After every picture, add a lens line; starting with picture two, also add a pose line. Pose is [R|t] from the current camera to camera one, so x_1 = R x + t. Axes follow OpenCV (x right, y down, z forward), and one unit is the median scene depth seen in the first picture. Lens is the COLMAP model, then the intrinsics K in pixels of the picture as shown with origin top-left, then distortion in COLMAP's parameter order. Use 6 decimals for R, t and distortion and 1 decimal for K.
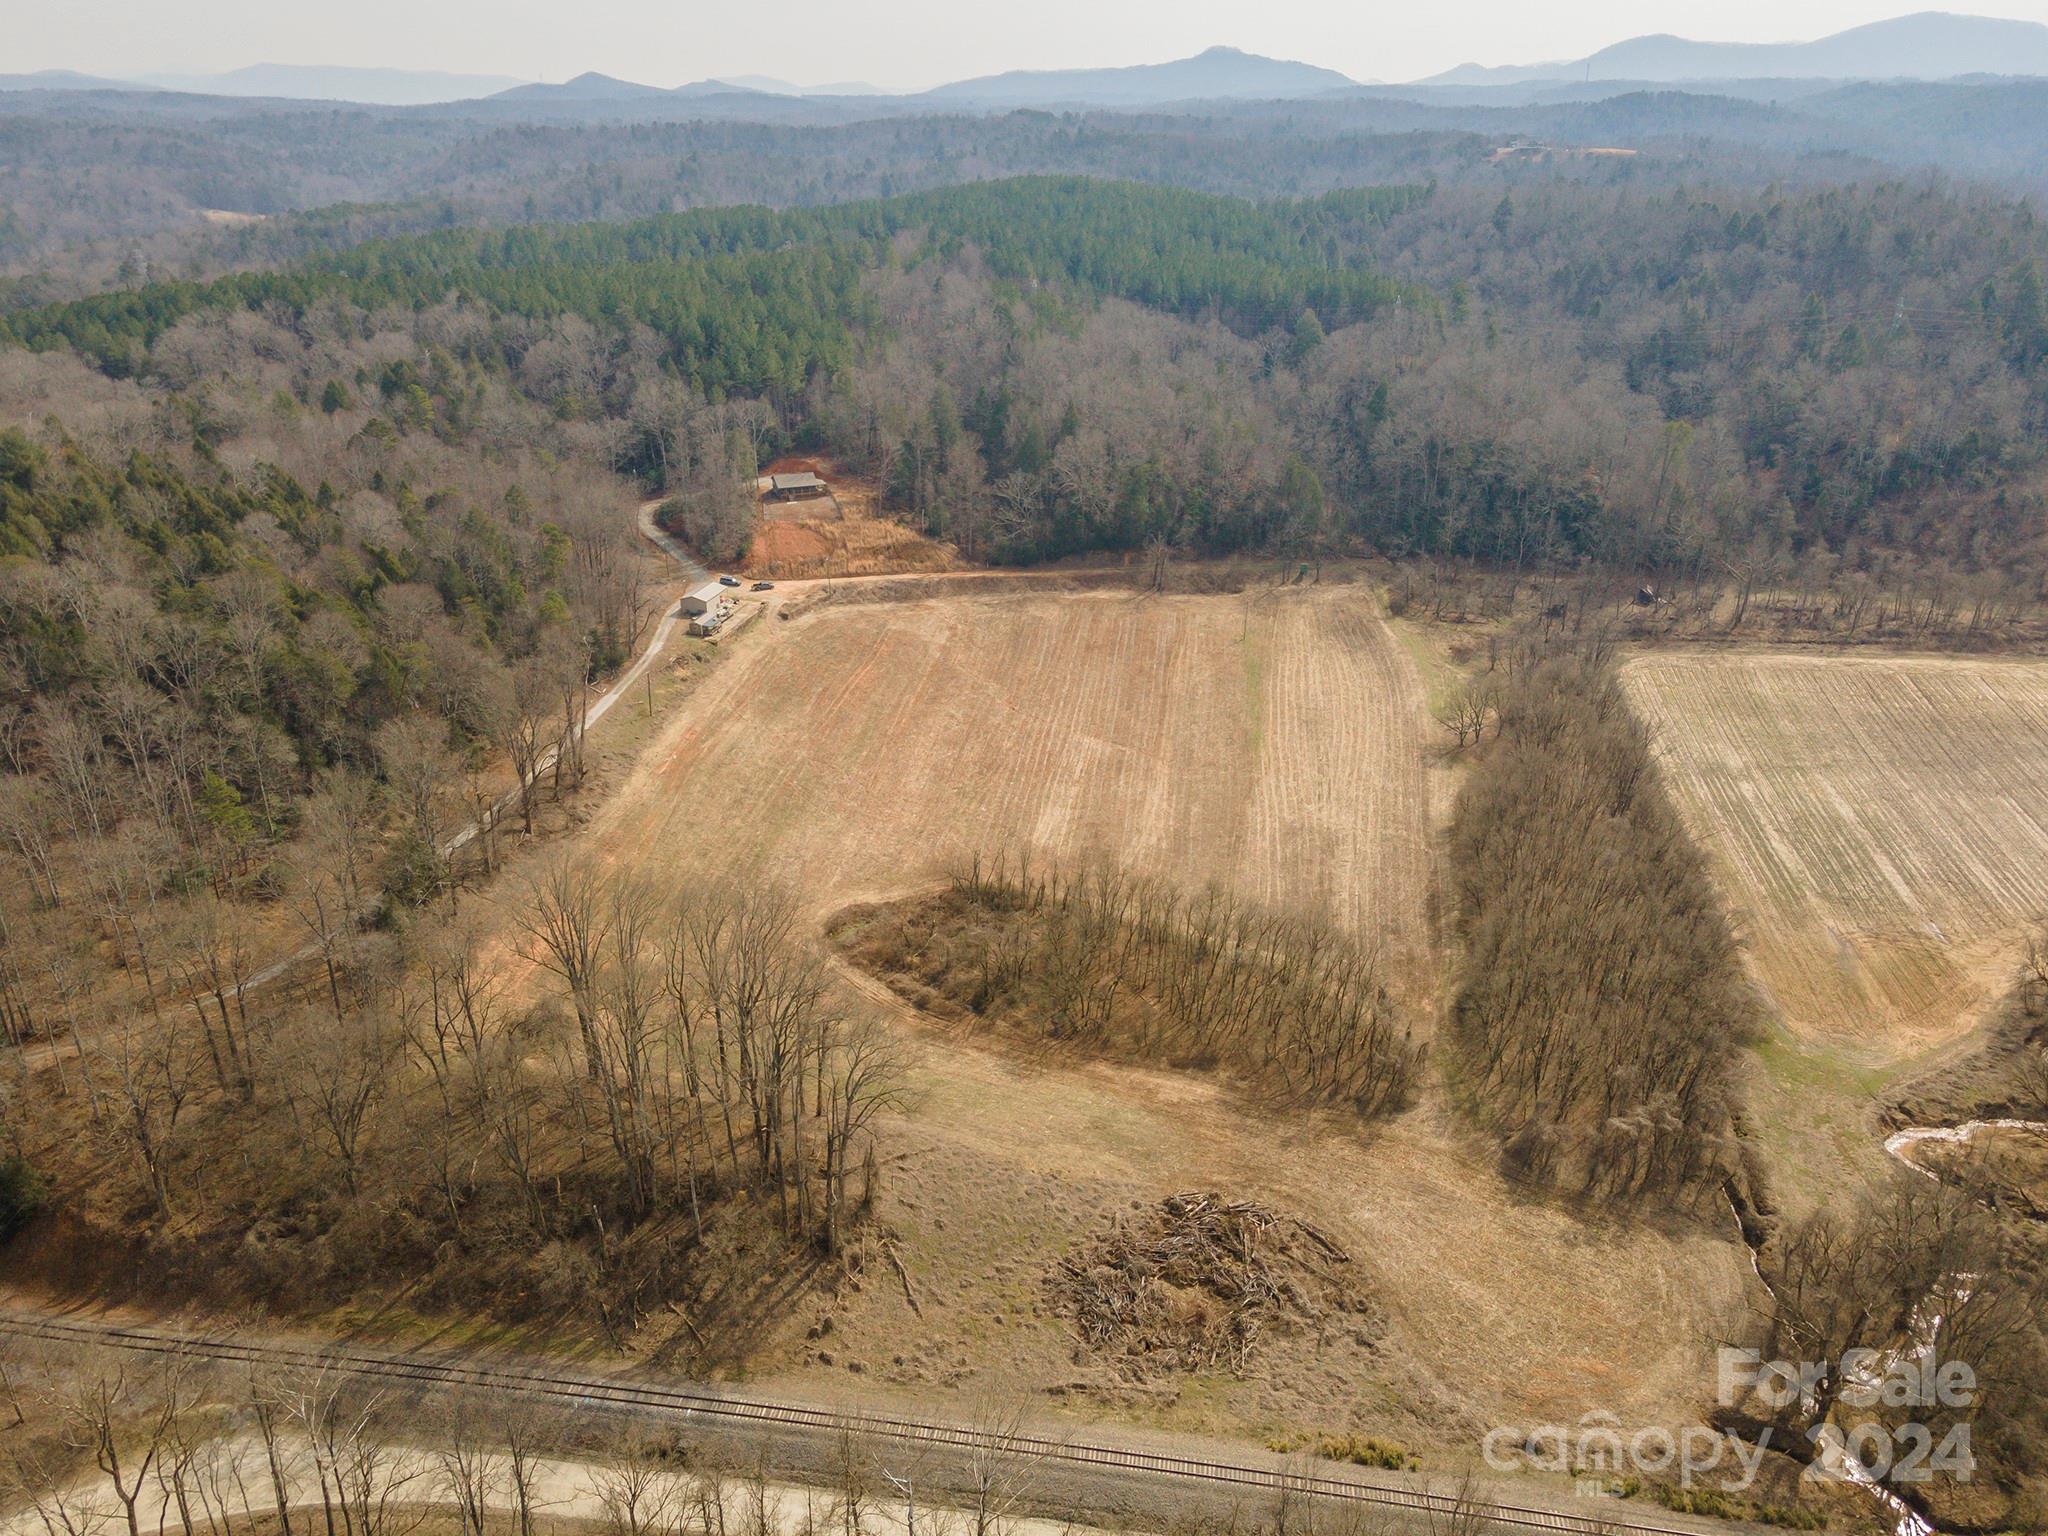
lens RADIAL K [[1483.6, 0, 1001.7], [0, 1483.6, 764.1], [0, 0, 1]] dist [0.040989, 0.024529]
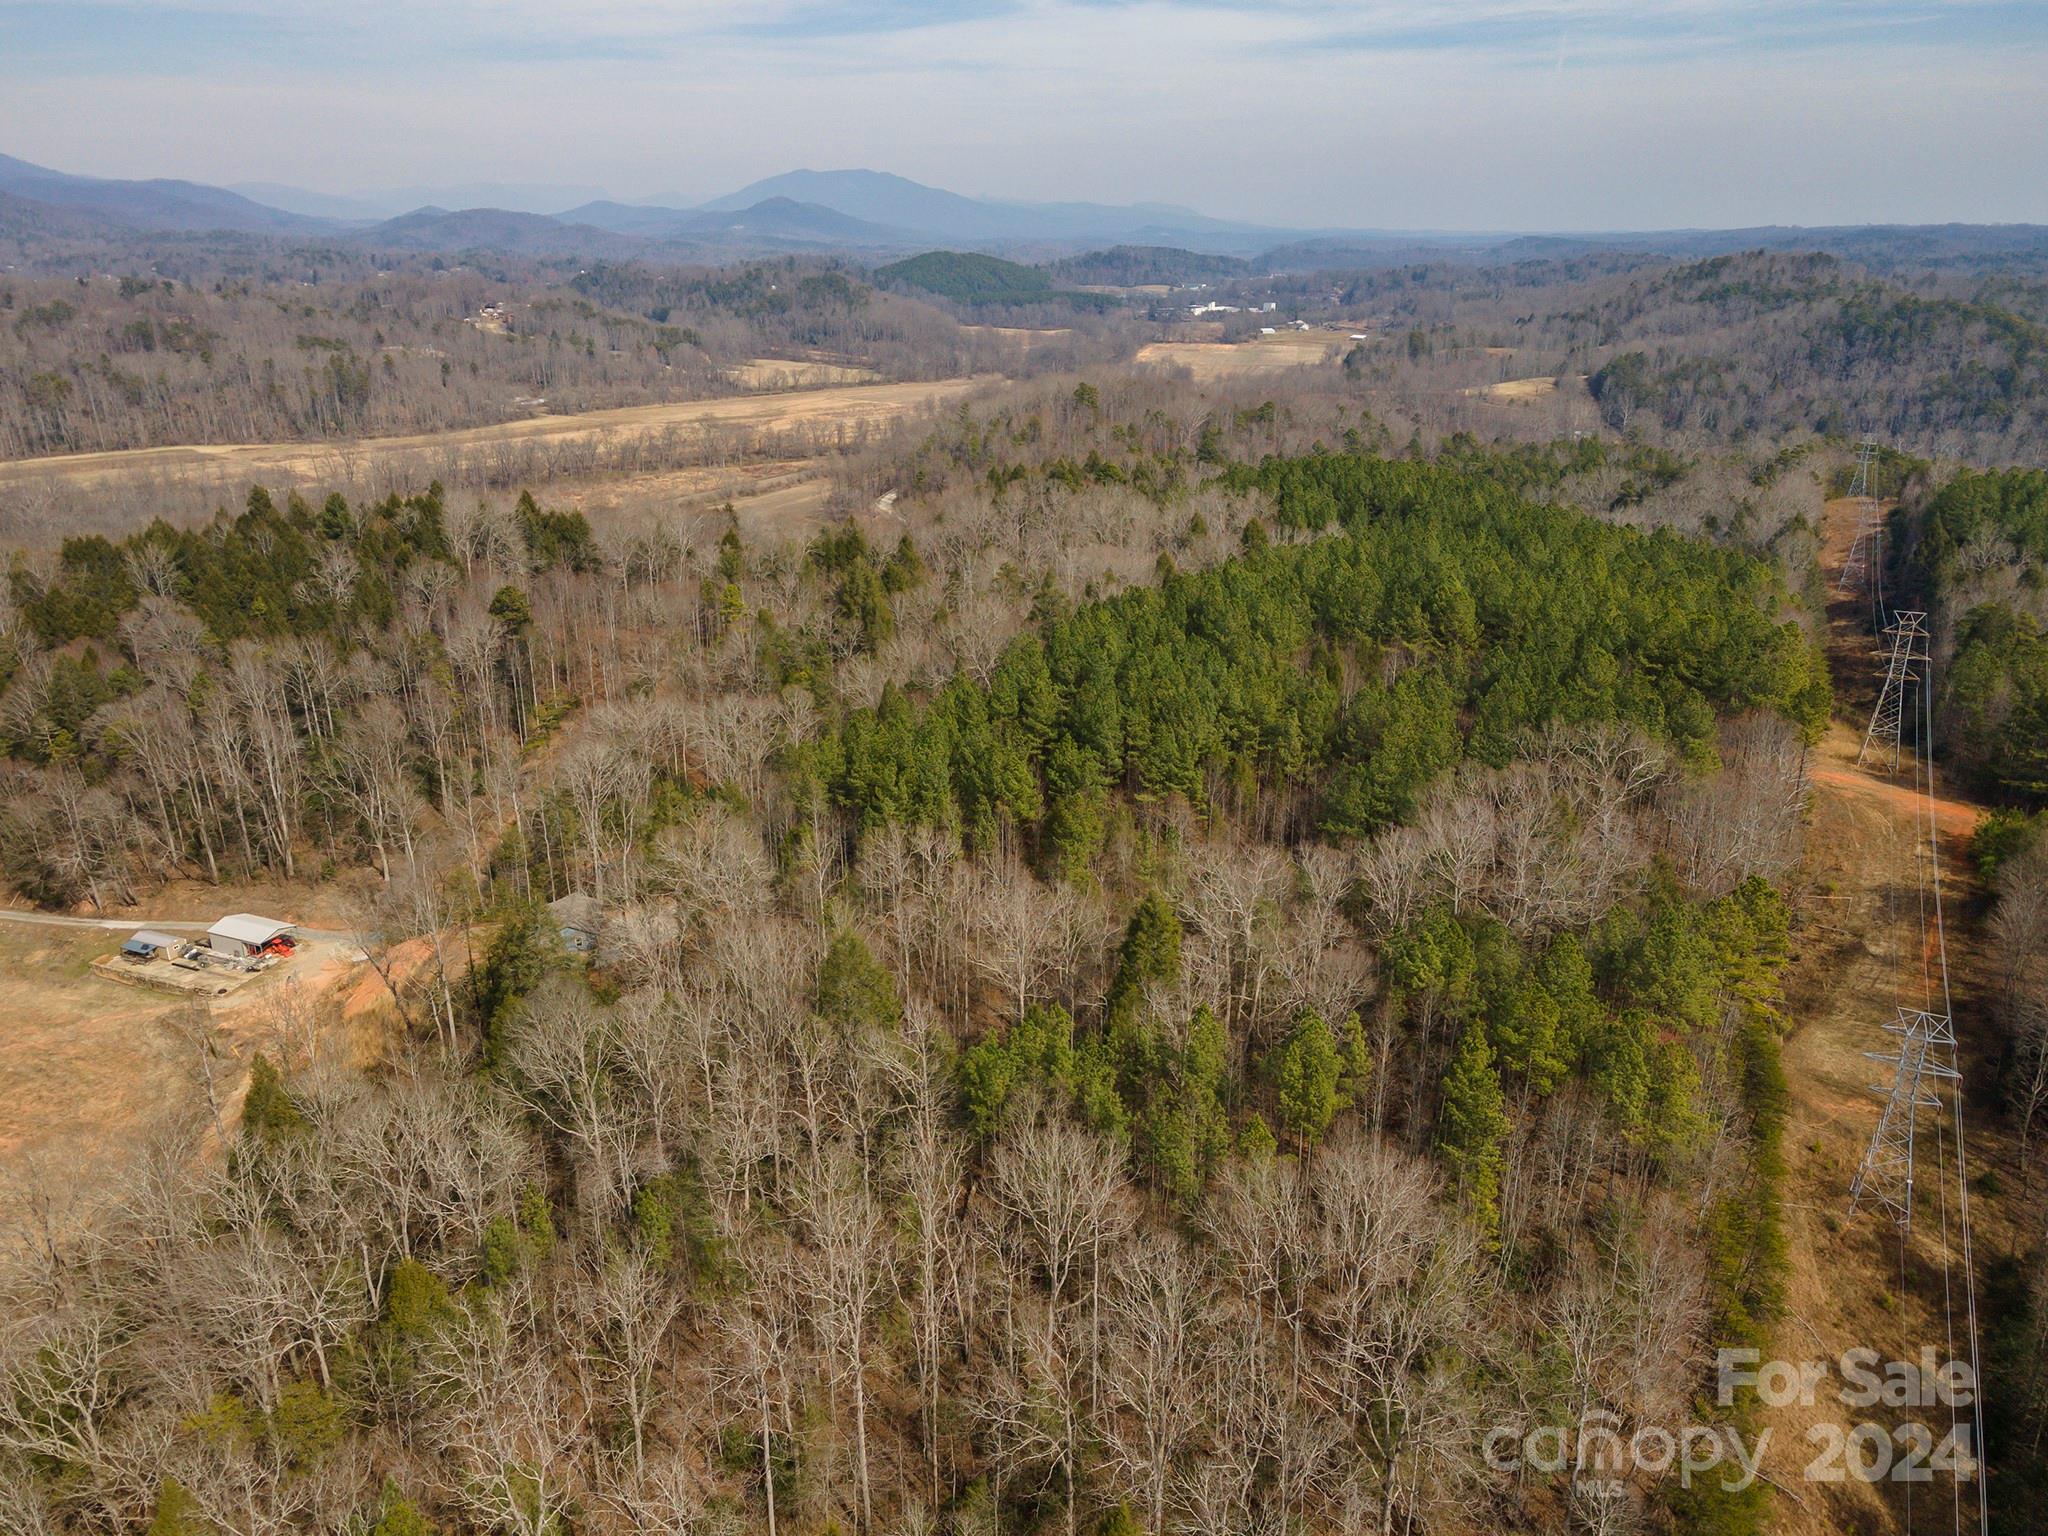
lens RADIAL K [[1483.6, 0, 1013.9], [0, 1483.6, 759.5], [0, 0, 1]] dist [0.040989, 0.024529]
pose [[-0.142207, 0.342446, -0.928713, 0.290422], [-0.404273, 0.836332, 0.370286, -0.467670], [0.903516, 0.428111, 0.019509, 1.042402]]
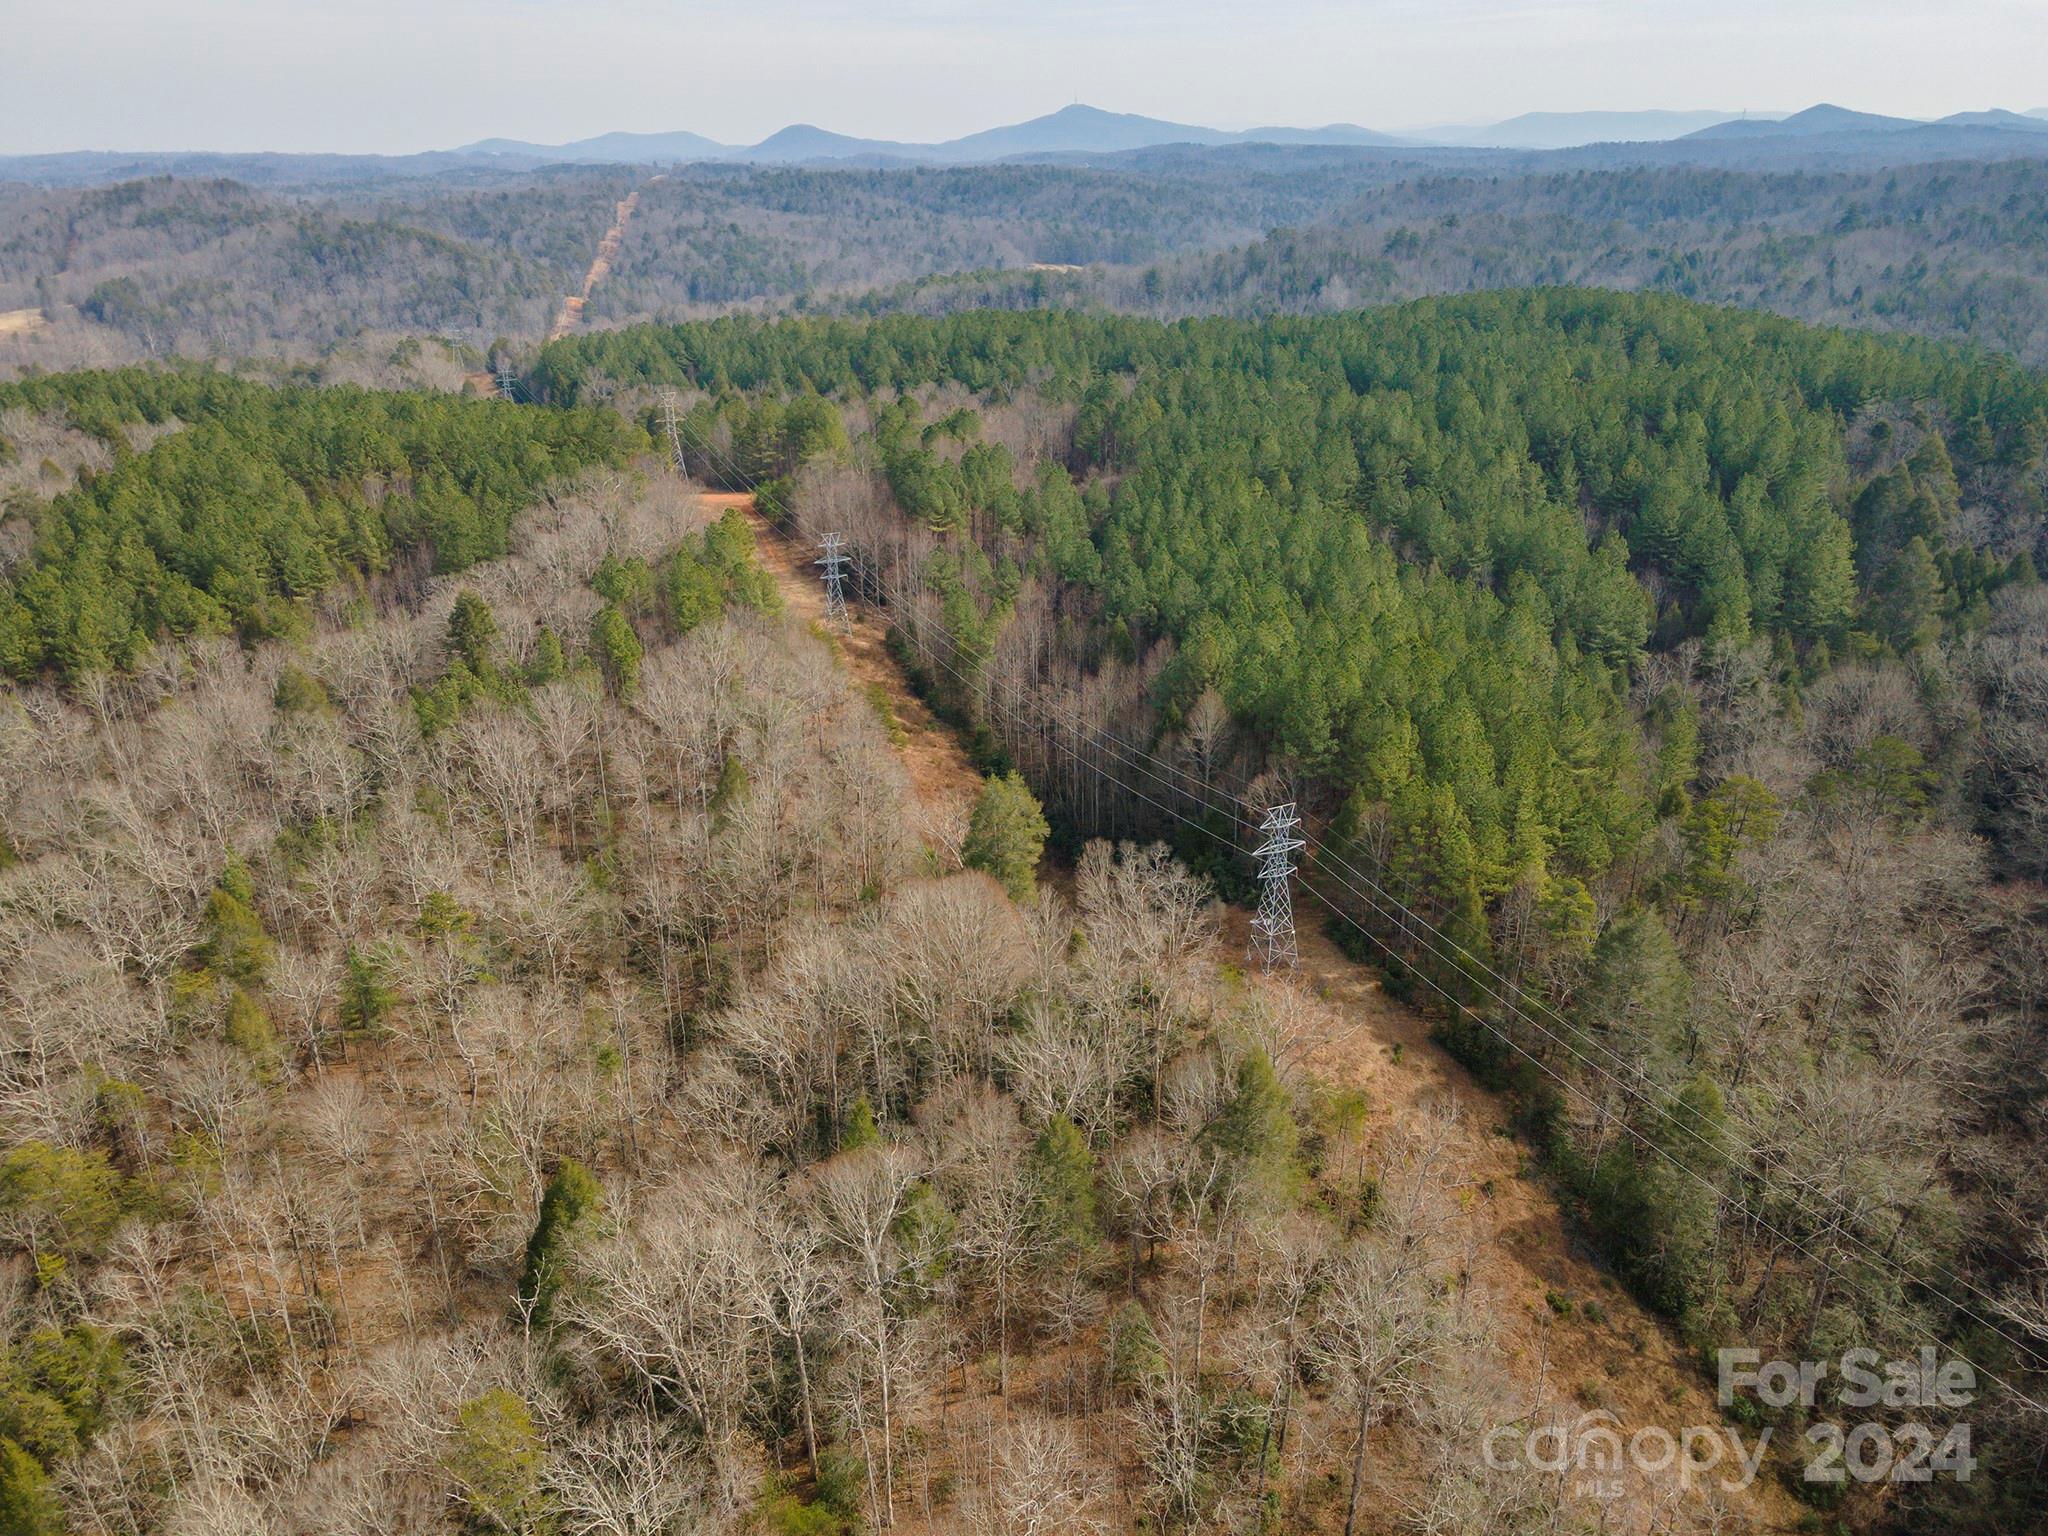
lens RADIAL K [[1483.6, 0, 1017.3], [0, 1483.6, 771.7], [0, 0, 1]] dist [0.040989, 0.024529]
pose [[0.734176, 0.265076, -0.625076, 0.472135], [-0.276220, 0.957618, 0.081666, -0.372404], [0.620232, 0.112701, 0.776280, 0.818203]]
